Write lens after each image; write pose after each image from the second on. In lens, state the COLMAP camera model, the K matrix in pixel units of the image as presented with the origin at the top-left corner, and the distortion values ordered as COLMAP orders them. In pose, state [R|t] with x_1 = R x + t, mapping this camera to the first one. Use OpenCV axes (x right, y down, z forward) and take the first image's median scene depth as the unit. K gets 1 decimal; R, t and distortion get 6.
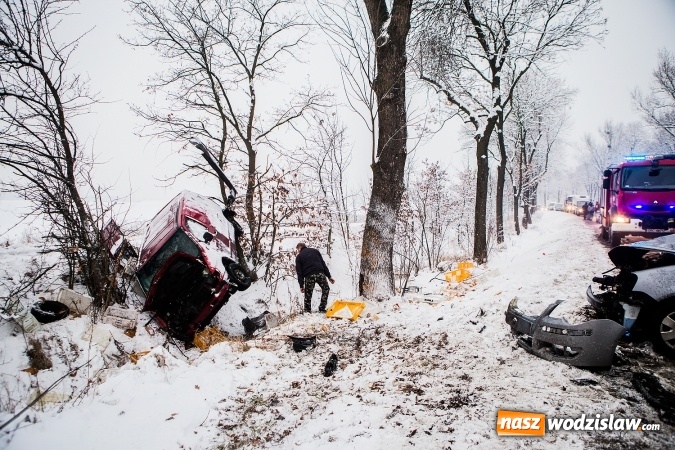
lens RADIAL K [[464.7, 0, 337.5], [0, 464.7, 225.0], [0, 0, 1]] dist [-0.112167, 0.082083]
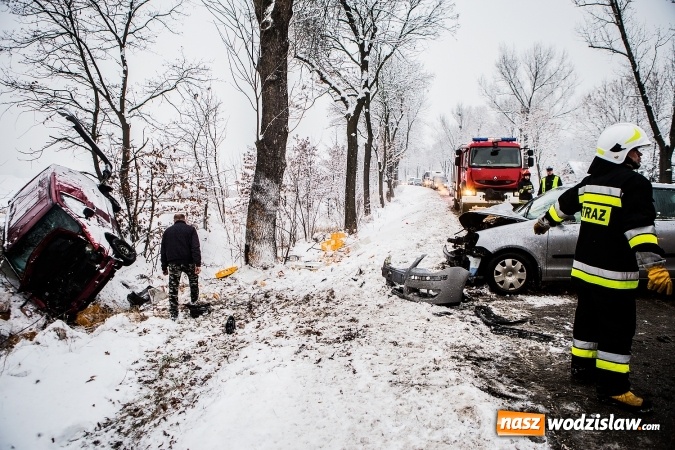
lens RADIAL K [[464.7, 0, 337.5], [0, 464.7, 225.0], [0, 0, 1]] dist [-0.112167, 0.082083]
pose [[0.960244, -0.024141, 0.278118, -0.035704], [0.009070, 0.998426, 0.055347, 0.003025], [-0.279016, -0.050624, 0.958951, -0.060613]]
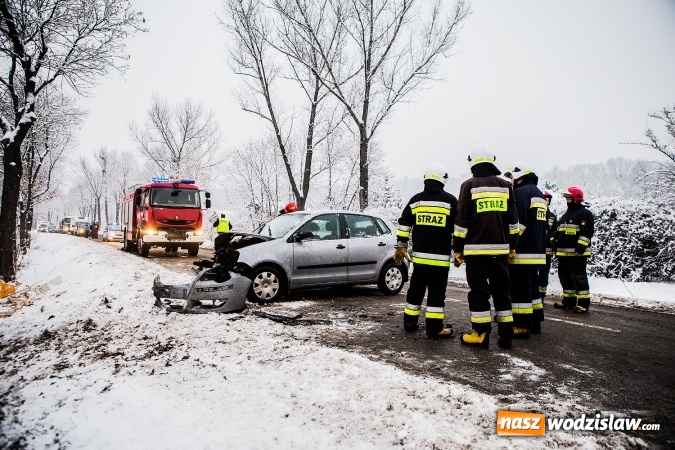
lens RADIAL K [[464.7, 0, 337.5], [0, 464.7, 225.0], [0, 0, 1]] dist [-0.112167, 0.082083]
pose [[0.513328, 0.021534, 0.857922, -0.169883], [0.022986, 0.998981, -0.038829, 0.034765], [-0.857885, 0.039652, 0.512310, -0.014089]]
